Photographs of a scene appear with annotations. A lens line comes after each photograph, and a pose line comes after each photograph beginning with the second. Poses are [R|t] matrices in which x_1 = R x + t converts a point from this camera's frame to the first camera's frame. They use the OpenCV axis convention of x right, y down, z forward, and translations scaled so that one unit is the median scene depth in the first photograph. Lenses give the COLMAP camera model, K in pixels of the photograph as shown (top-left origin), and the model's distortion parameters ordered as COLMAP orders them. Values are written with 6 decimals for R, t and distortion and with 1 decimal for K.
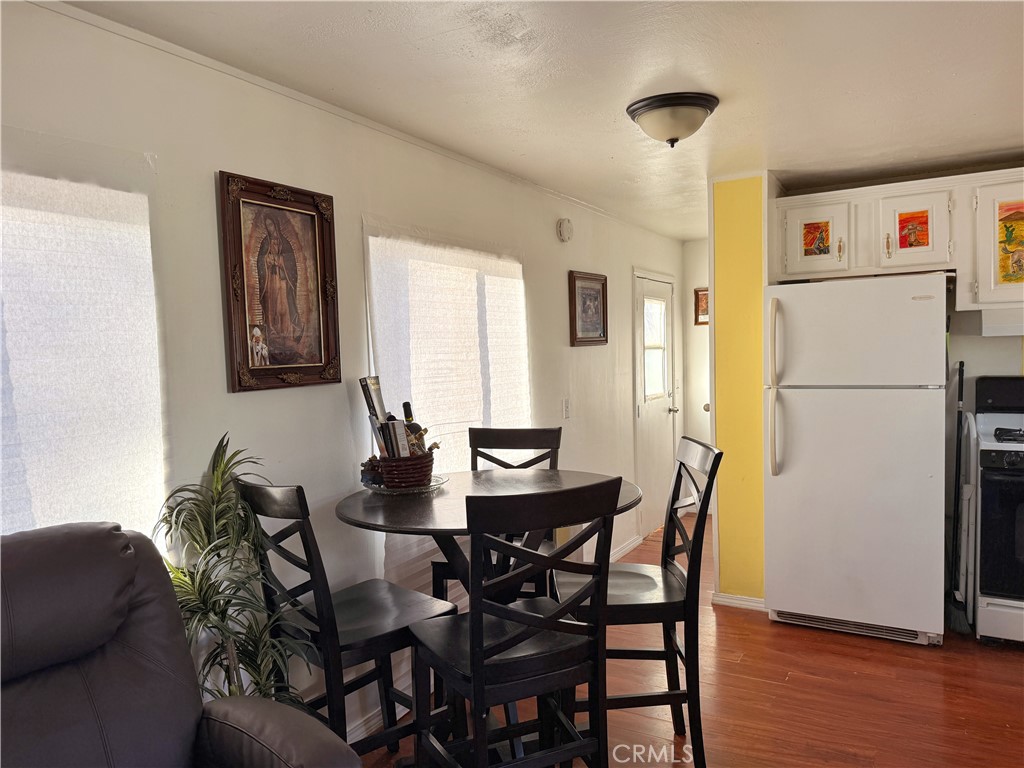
lens RADIAL K [[737.0, 0, 513.4], [0, 737.0, 384.5], [0, 0, 1]] dist [0.025060, -0.035042]
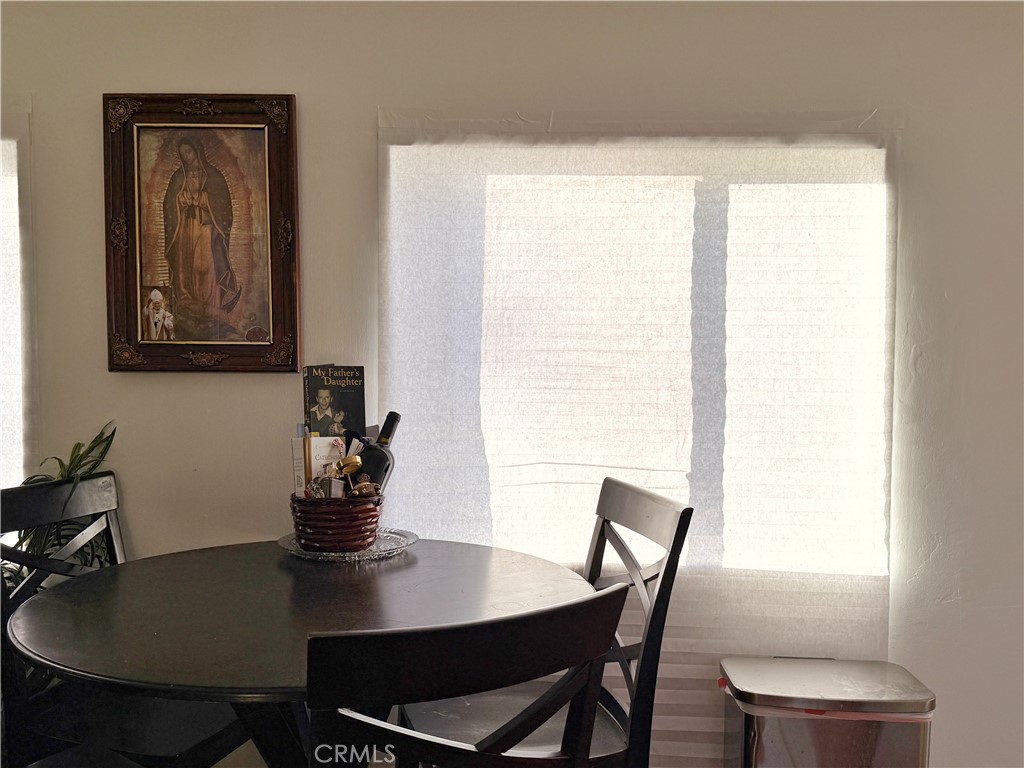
lens RADIAL K [[1036.5, 0, 497.3], [0, 1036.5, 403.8], [0, 0, 1]] dist [0.032013, 0.000000]
pose [[0.469650, 0.070059, -0.880068, 0.746467], [-0.068037, 0.996754, 0.043041, -0.028540], [0.880227, 0.039663, 0.472892, 0.773053]]
